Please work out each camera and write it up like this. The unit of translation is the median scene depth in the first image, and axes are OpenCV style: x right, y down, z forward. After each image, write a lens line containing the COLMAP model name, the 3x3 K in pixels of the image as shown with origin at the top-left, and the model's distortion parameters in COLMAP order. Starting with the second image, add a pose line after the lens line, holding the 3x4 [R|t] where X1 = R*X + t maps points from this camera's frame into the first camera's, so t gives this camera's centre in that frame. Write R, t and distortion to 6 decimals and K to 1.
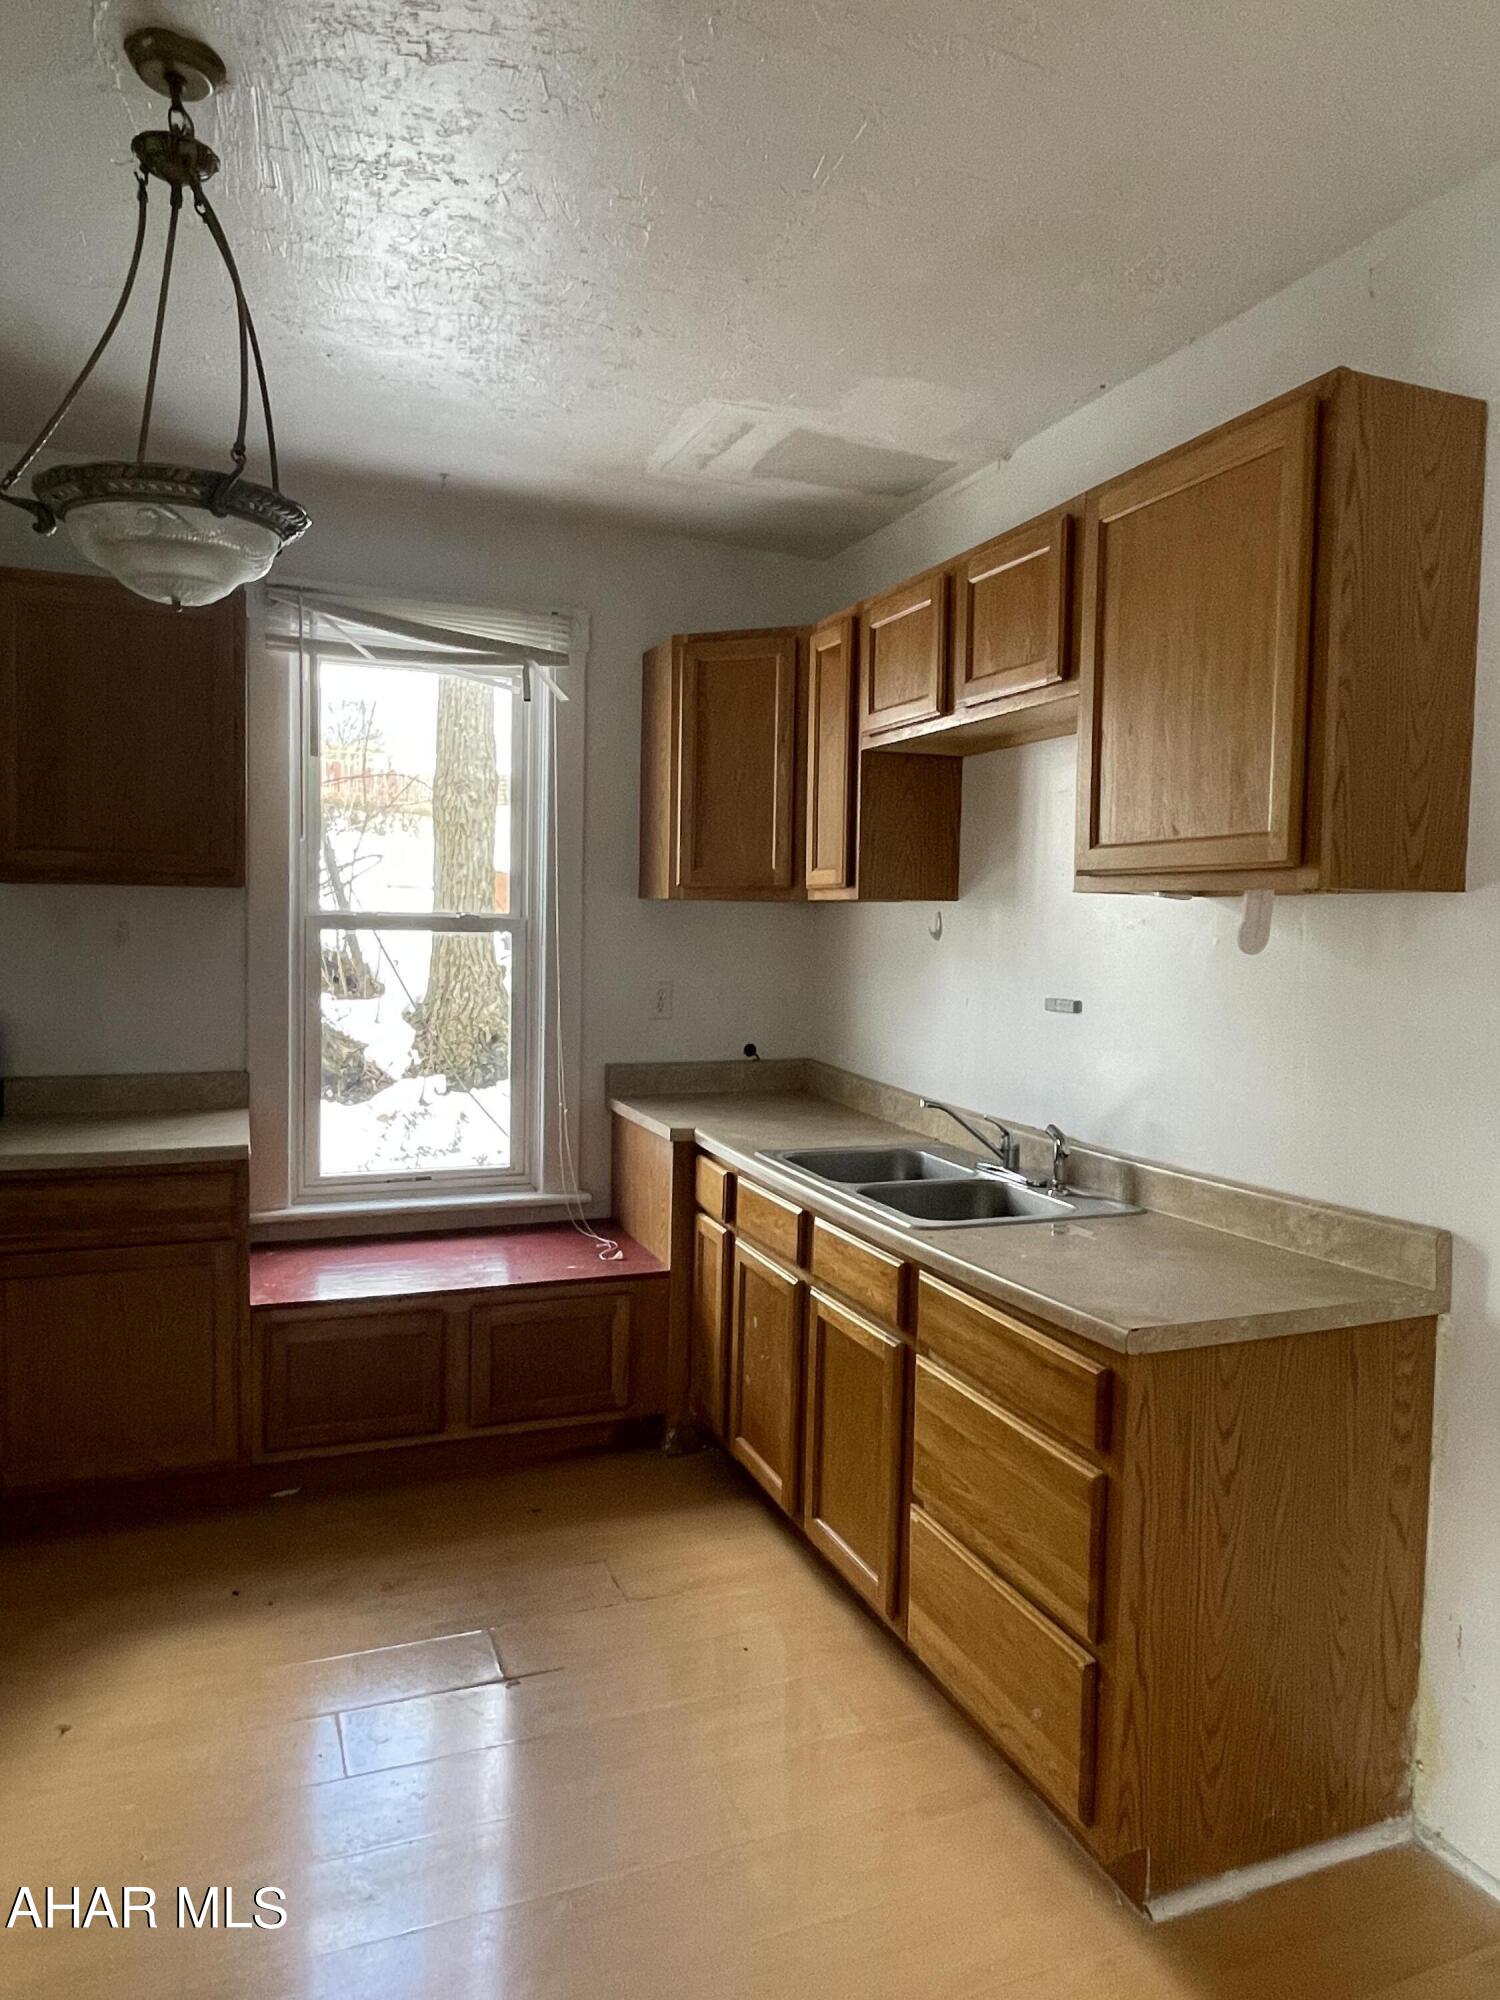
lens RADIAL K [[1298.3, 0, 752.5], [0, 1298.3, 986.7], [0, 0, 1]] dist [-0.002284, -0.002351]
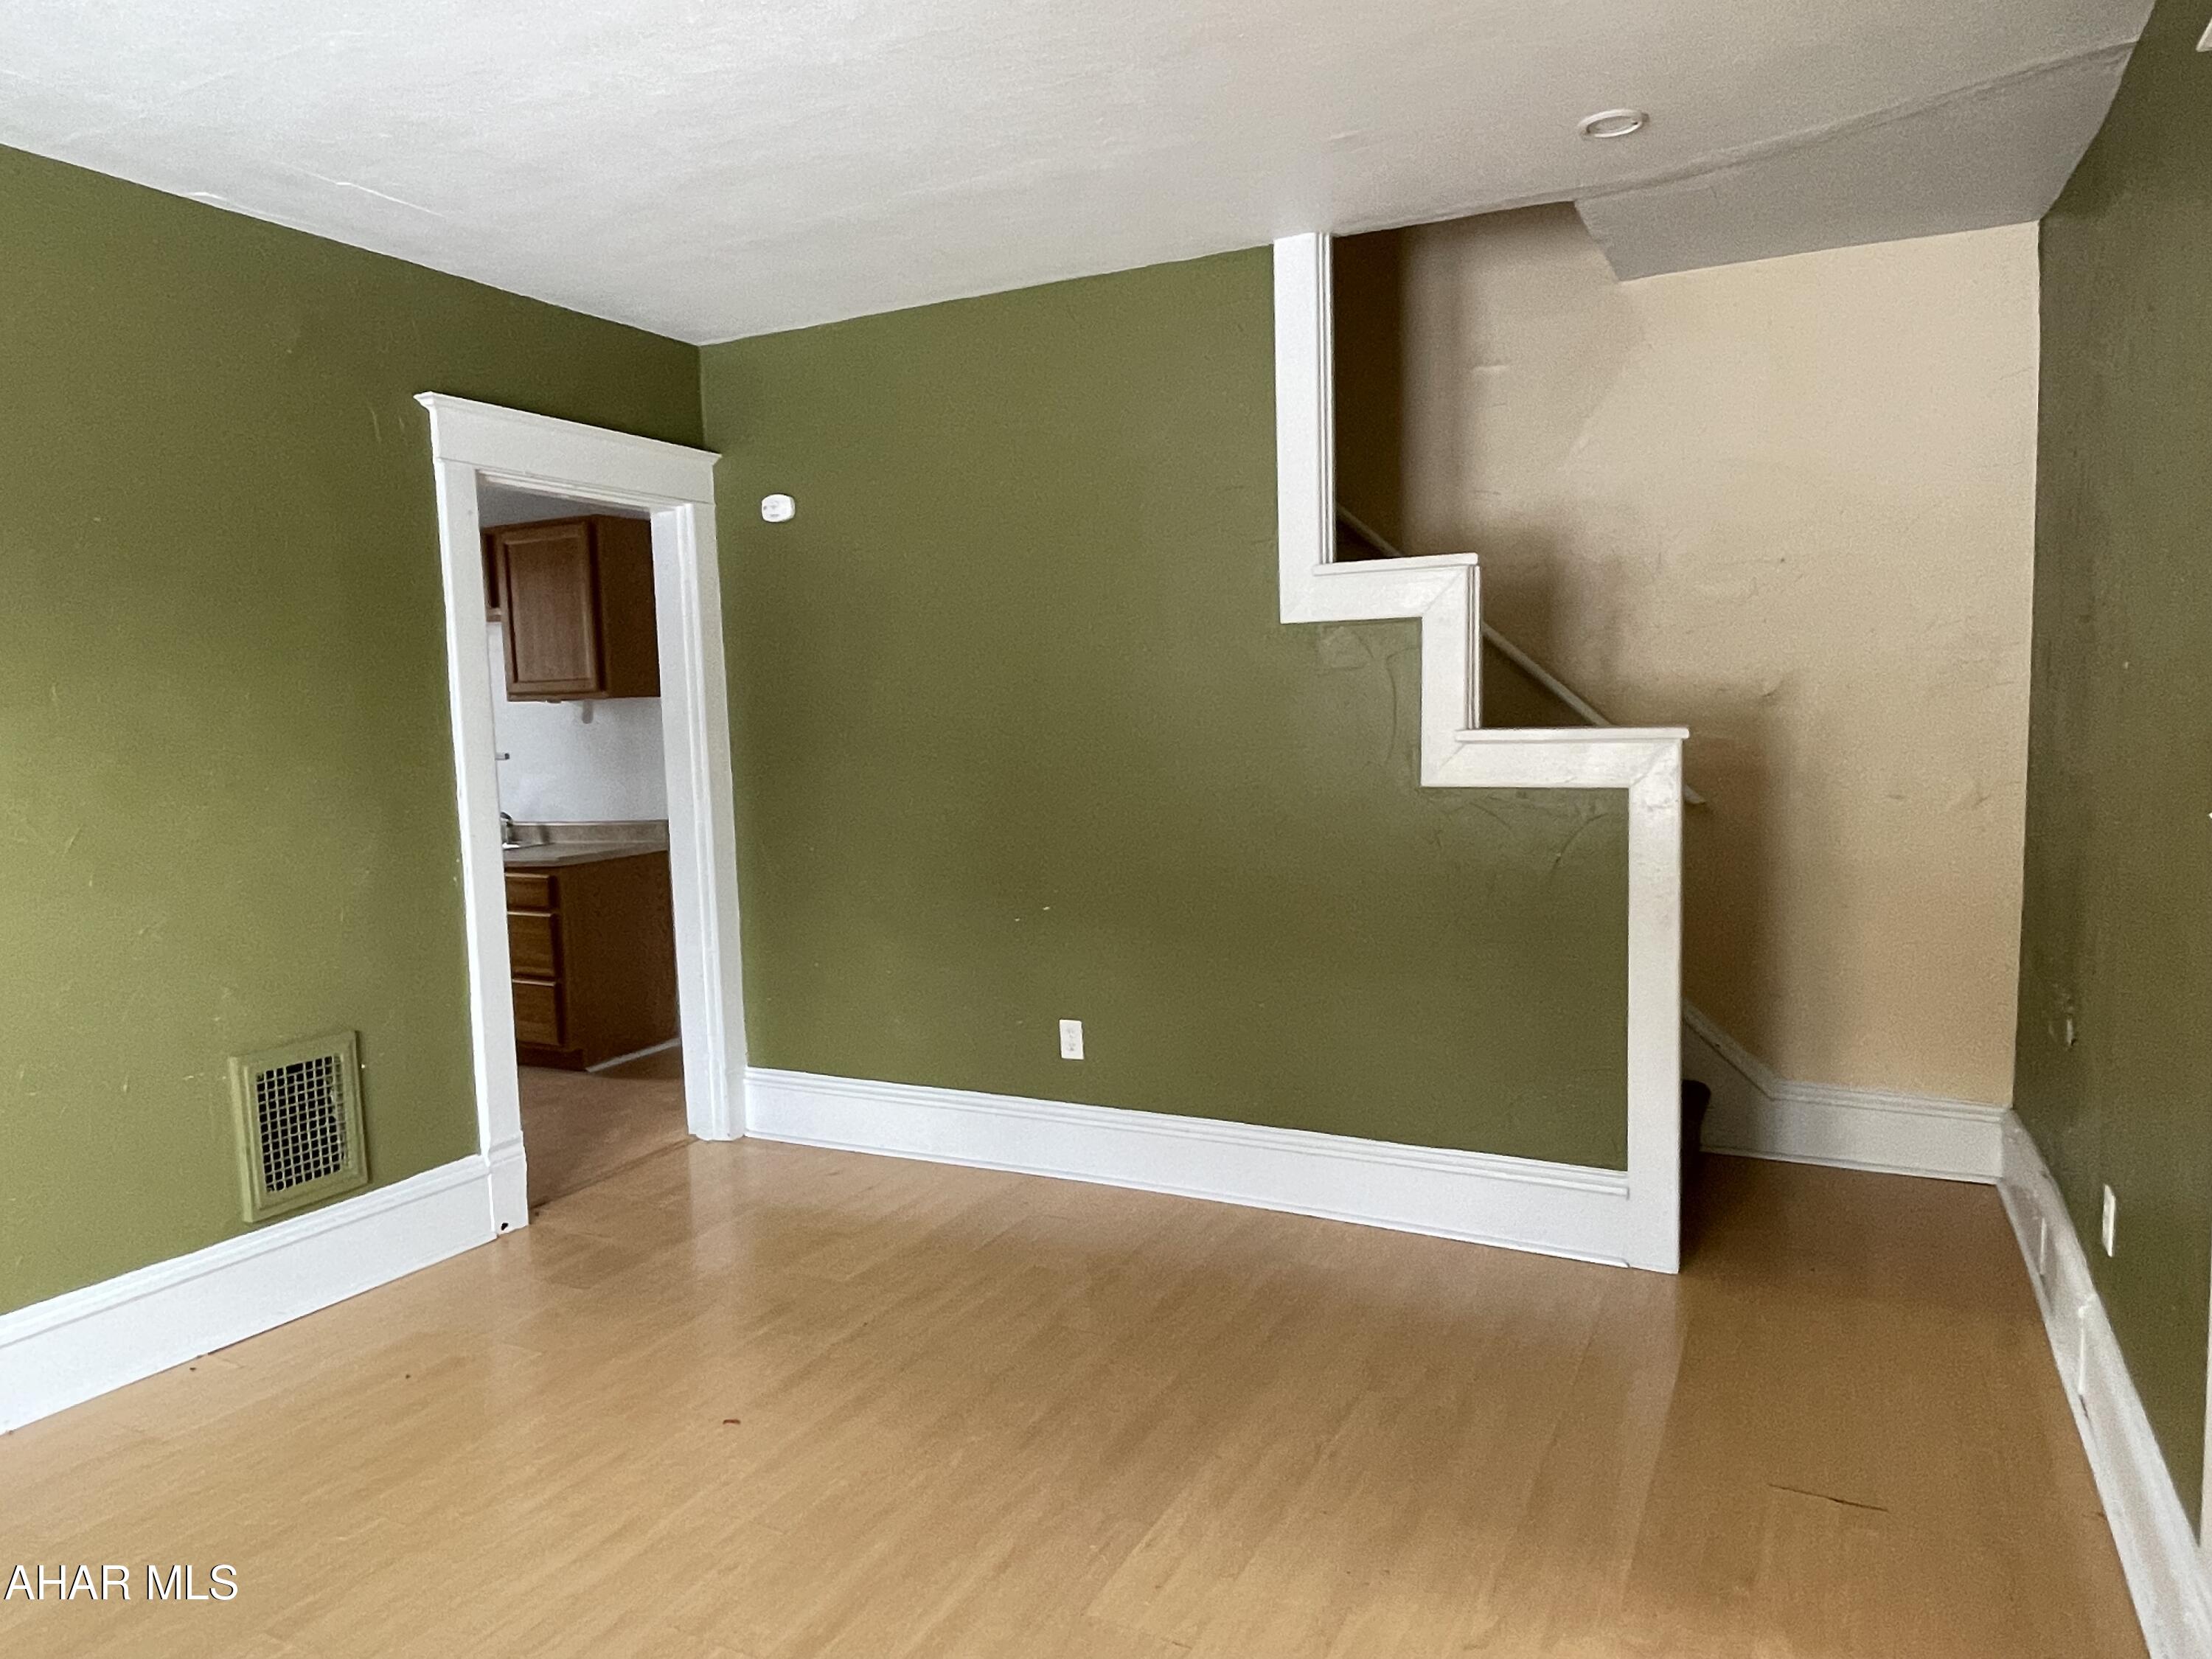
lens RADIAL K [[1435.9, 0, 1106.0], [0, 1435.9, 829.5], [0, 0, 1]] dist [-0.002284, -0.002351]
pose [[0.755565, -0.102880, 0.646945, -0.271830], [0.084954, 0.994639, 0.058954, 0.040376], [-0.649542, 0.010417, 0.760254, -0.709523]]
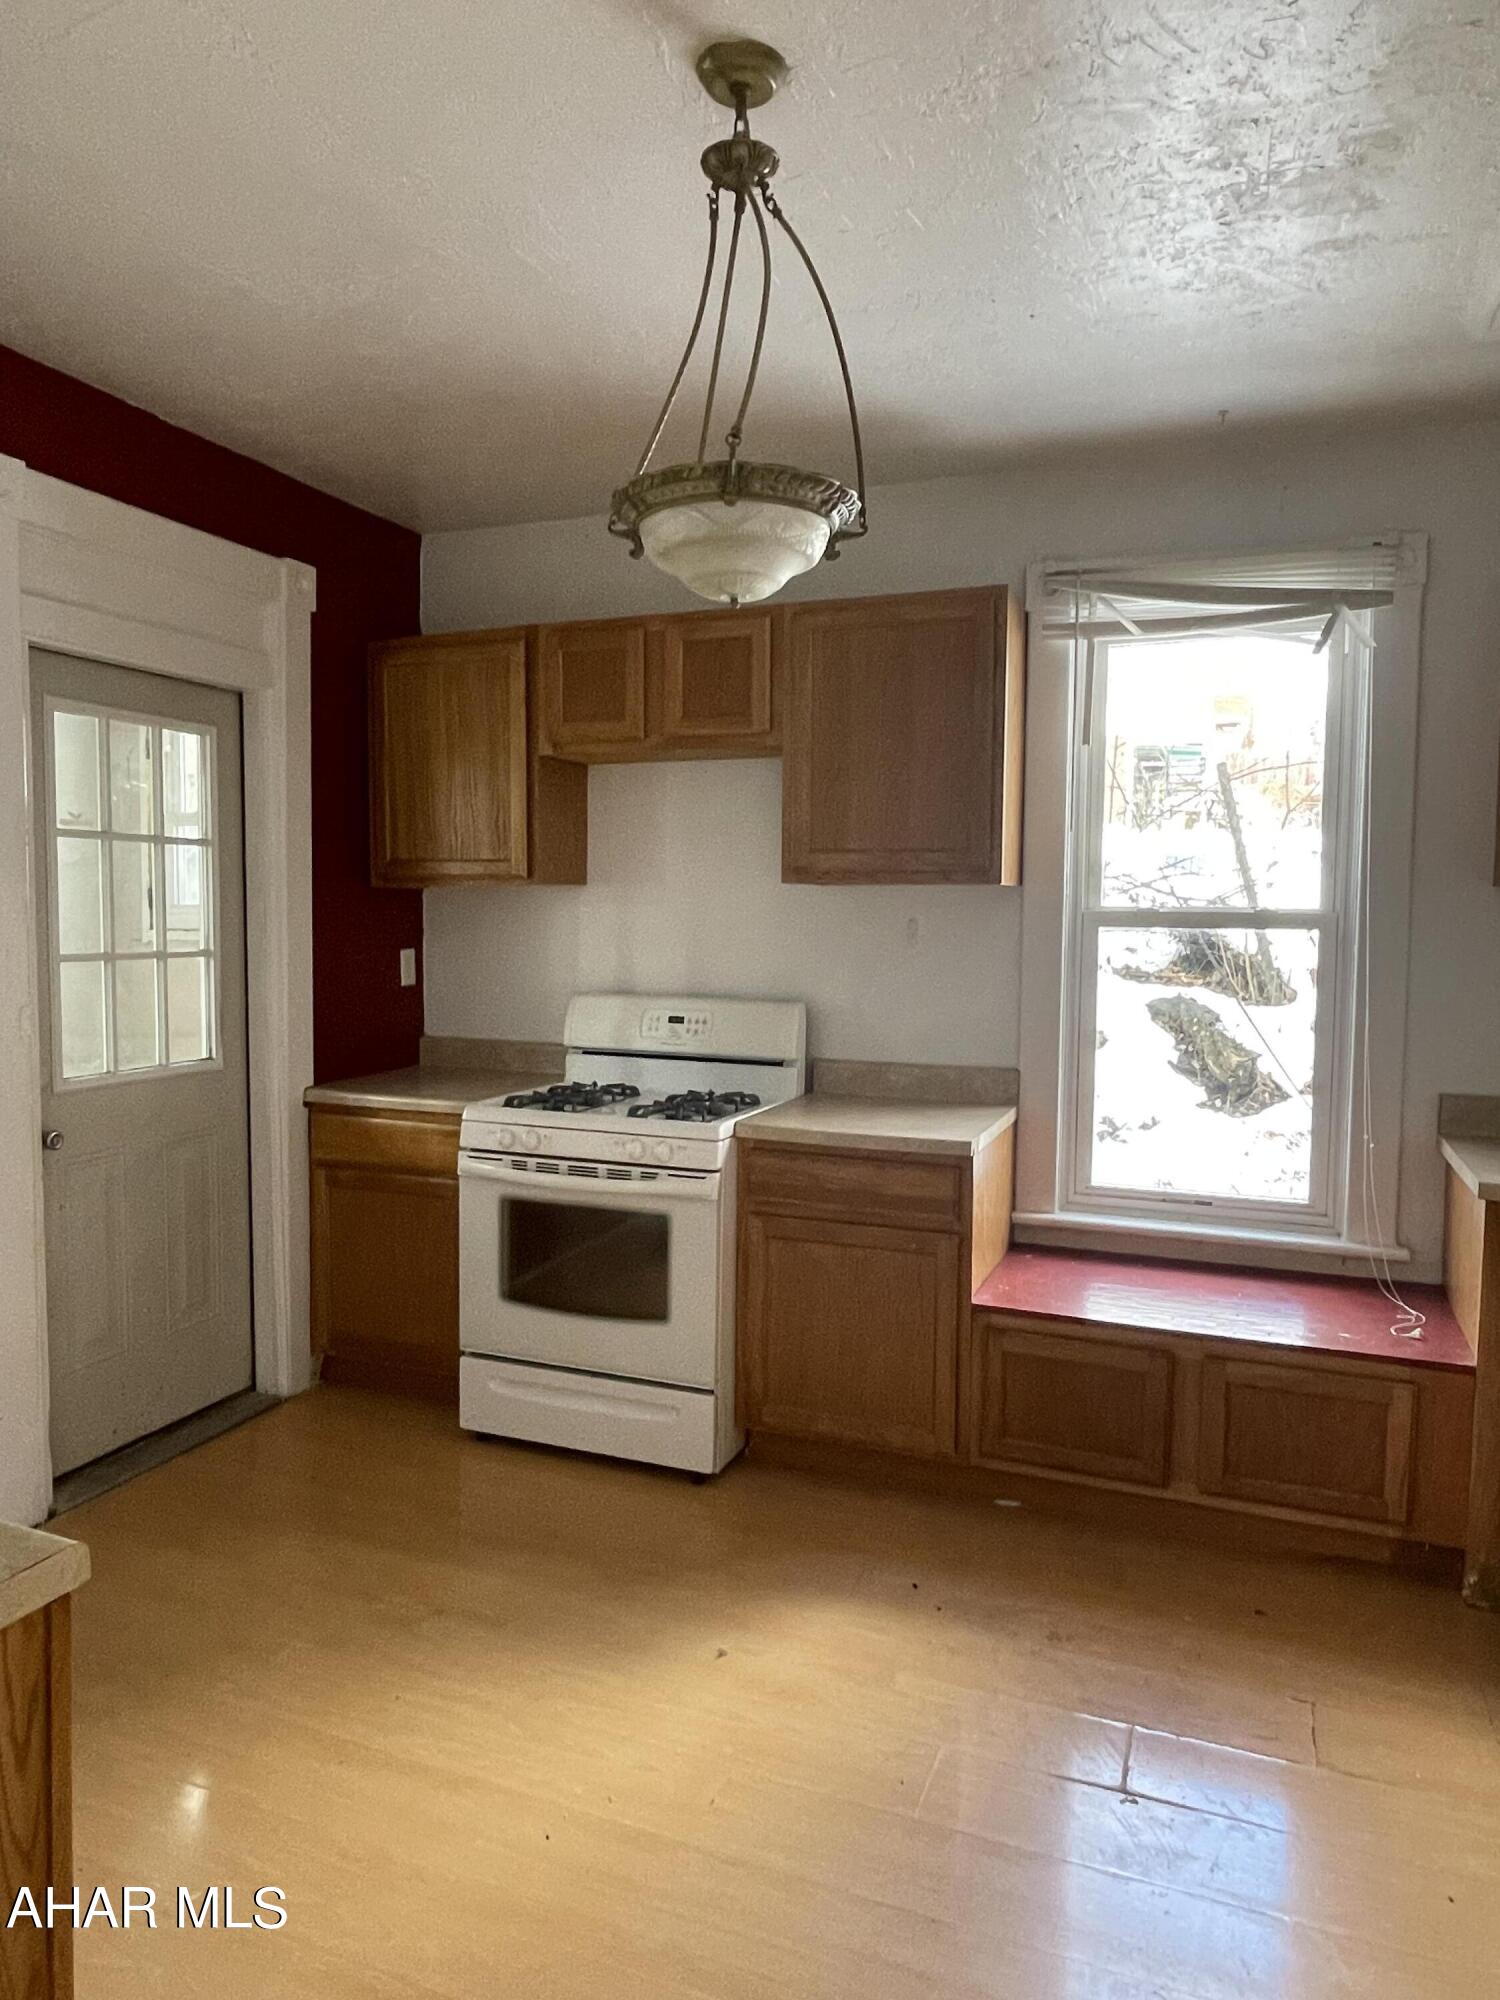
lens RADIAL K [[1298.3, 0, 752.5], [0, 1298.3, 986.7], [0, 0, 1]] dist [-0.002284, -0.002351]
pose [[0.724866, 0.028176, -0.688314, 0.157513], [-0.031637, 0.999471, 0.007596, 0.000973], [0.688163, 0.016270, 0.725373, 0.150167]]
